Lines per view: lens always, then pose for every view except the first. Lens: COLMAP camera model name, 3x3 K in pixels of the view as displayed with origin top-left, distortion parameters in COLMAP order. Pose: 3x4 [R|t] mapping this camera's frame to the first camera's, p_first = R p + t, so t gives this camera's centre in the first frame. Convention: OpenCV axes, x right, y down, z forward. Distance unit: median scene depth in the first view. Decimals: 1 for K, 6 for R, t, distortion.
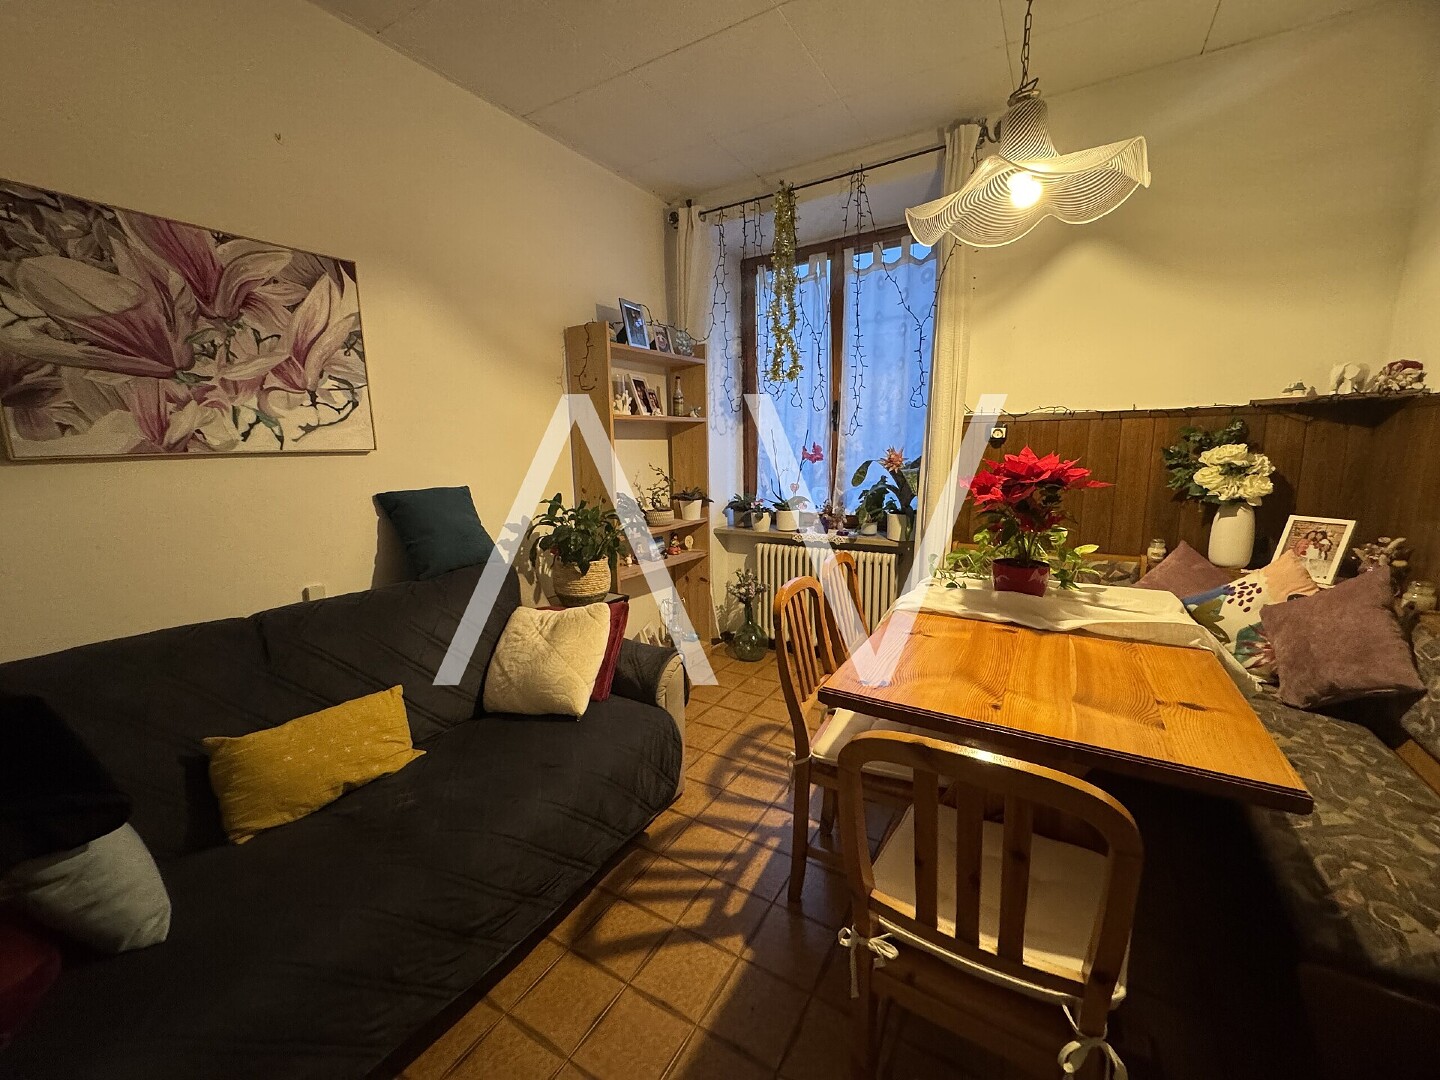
lens RADIAL K [[569.4, 0, 719.1], [0, 569.4, 539.6], [0, 0, 1]] dist [-0.000976, 0.000038]
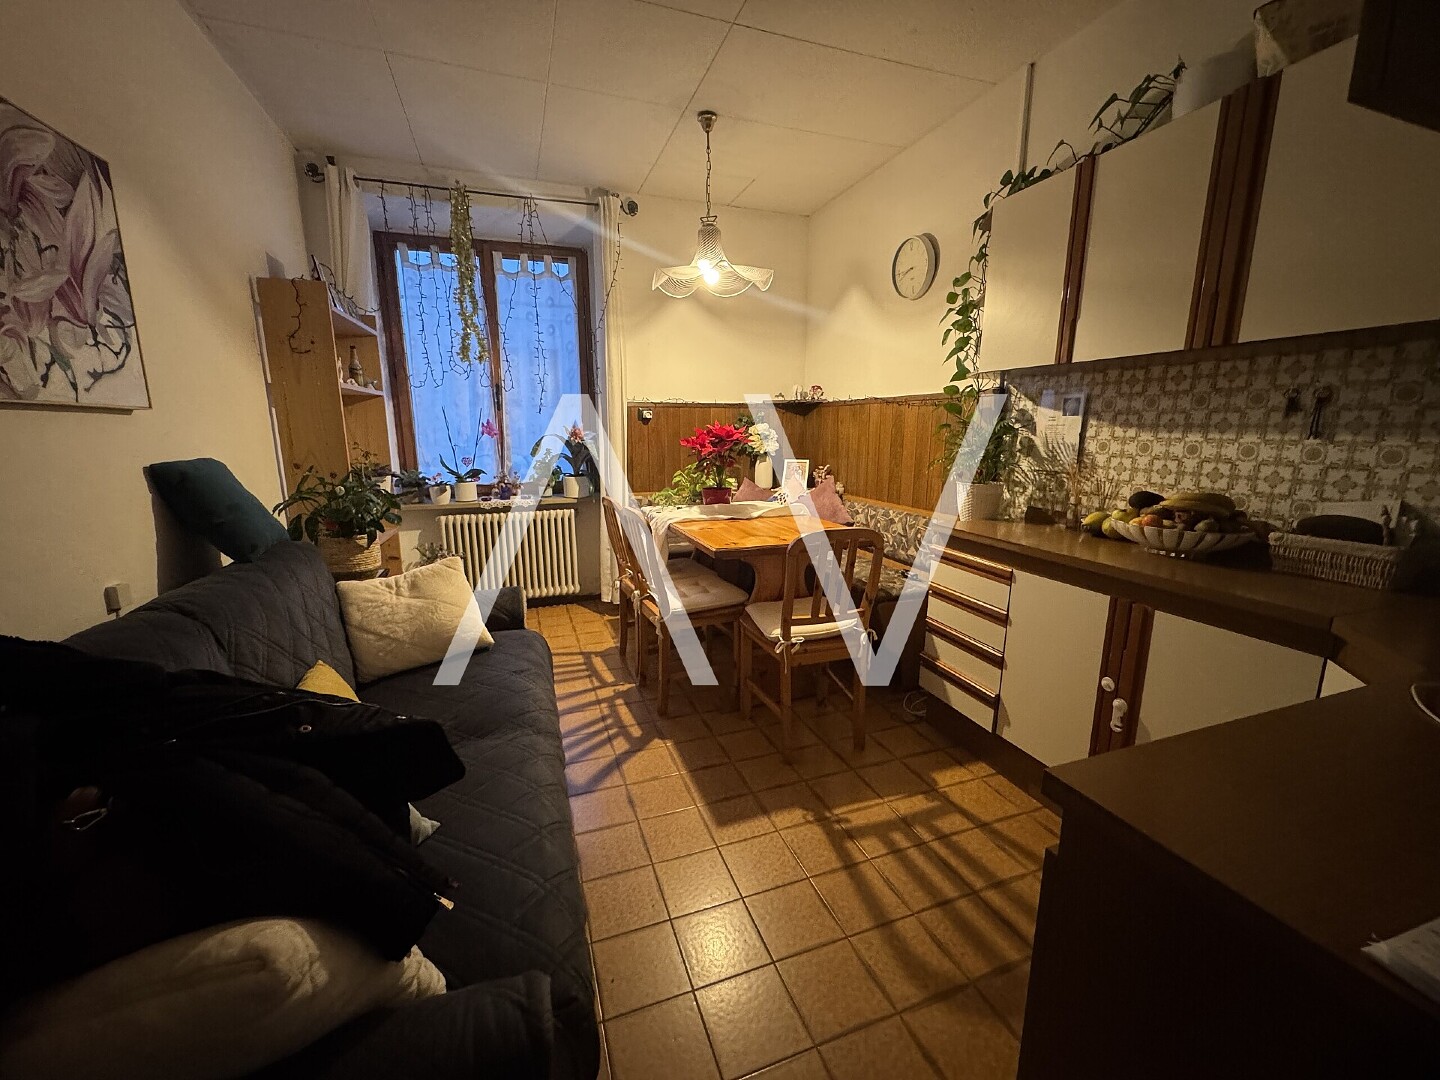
lens RADIAL K [[569.4, 0, 719.3], [0, 569.4, 538.2], [0, 0, 1]] dist [-0.000976, 0.000038]
pose [[0.634528, -0.134274, 0.761147, -0.790677], [0.123004, 0.989786, 0.072067, 0.066244], [-0.763049, 0.047896, 0.644563, -0.112007]]
